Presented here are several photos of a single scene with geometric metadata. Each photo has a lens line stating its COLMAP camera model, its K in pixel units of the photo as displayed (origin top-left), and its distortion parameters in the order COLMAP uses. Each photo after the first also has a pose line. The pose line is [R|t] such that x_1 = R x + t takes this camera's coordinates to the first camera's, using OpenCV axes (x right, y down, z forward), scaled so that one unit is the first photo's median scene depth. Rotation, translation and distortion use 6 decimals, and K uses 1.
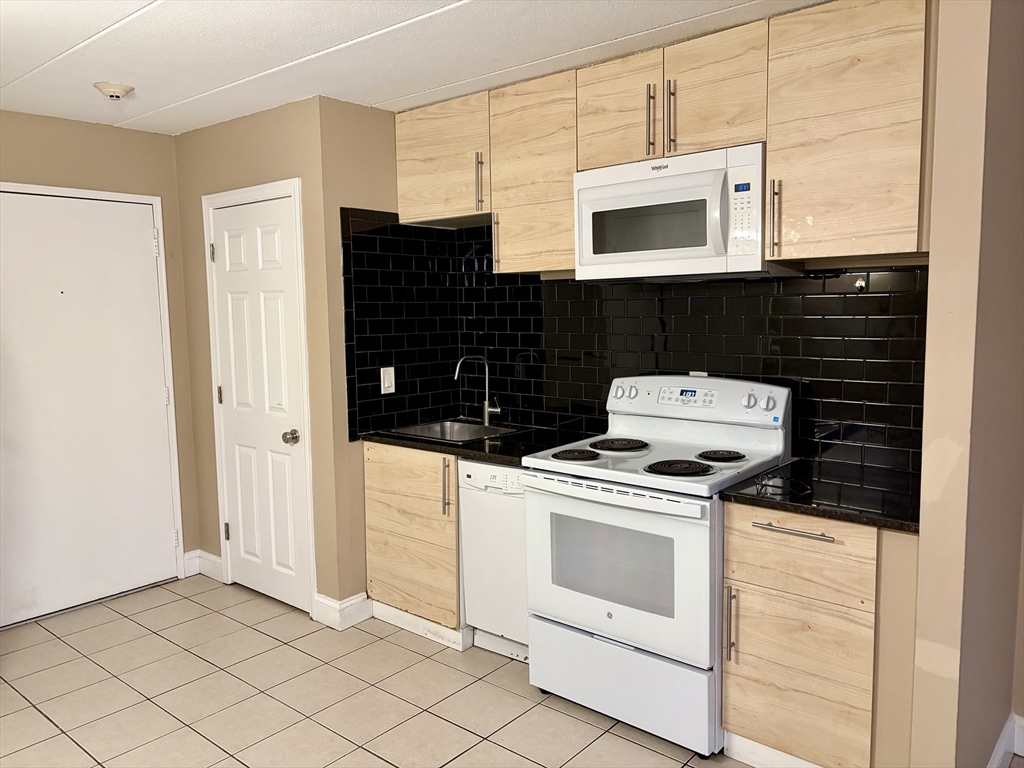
lens RADIAL K [[779.2, 0, 512.0], [0, 779.2, 384.0], [0, 0, 1]] dist [0.044225, -0.012140]
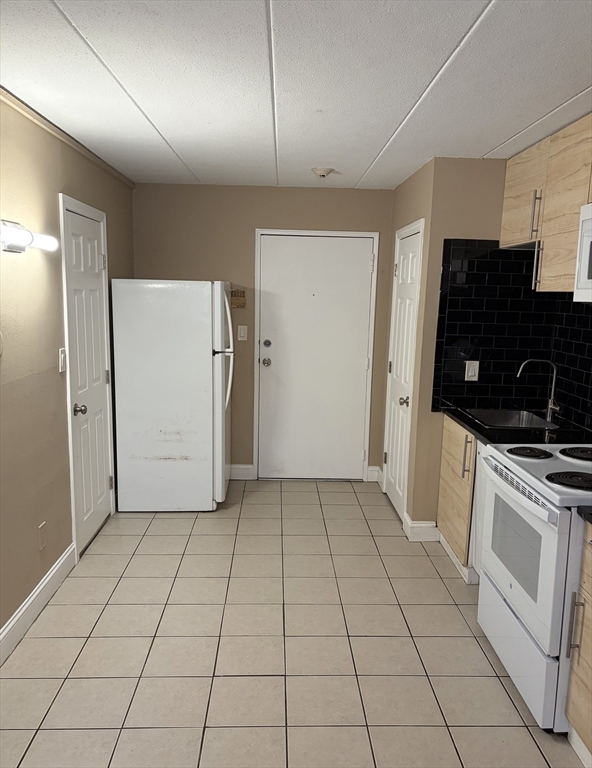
lens RADIAL K [[609.5, 0, 297.0], [0, 609.5, 399.0], [0, 0, 1]] dist [-0.003583, -0.002318]
pose [[0.676173, 0.159352, -0.719304, 0.427184], [-0.110551, 0.987220, 0.114782, -0.047738], [0.728402, 0.001907, 0.685148, 0.100342]]
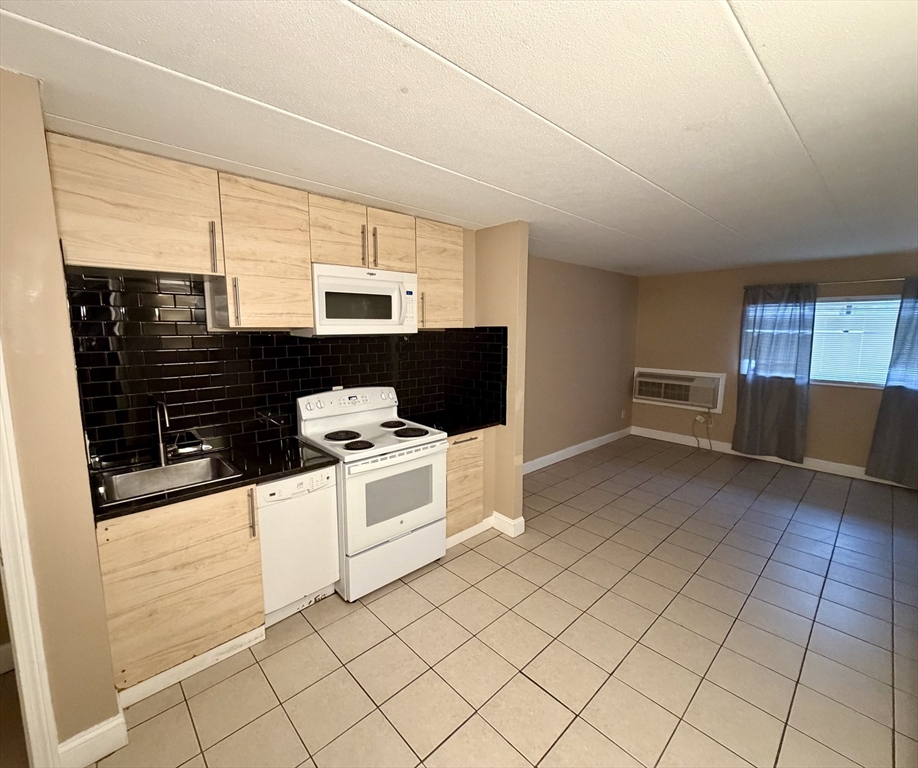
lens RADIAL K [[407.0, 0, 447.6], [0, 407.0, 379.9], [0, 0, 1]] dist [-0.001133, 0.000102]
pose [[0.117875, -0.114054, 0.986457, -0.612587], [0.098991, 0.989784, 0.102610, -0.095012], [-0.988082, 0.085555, 0.127961, 0.606053]]
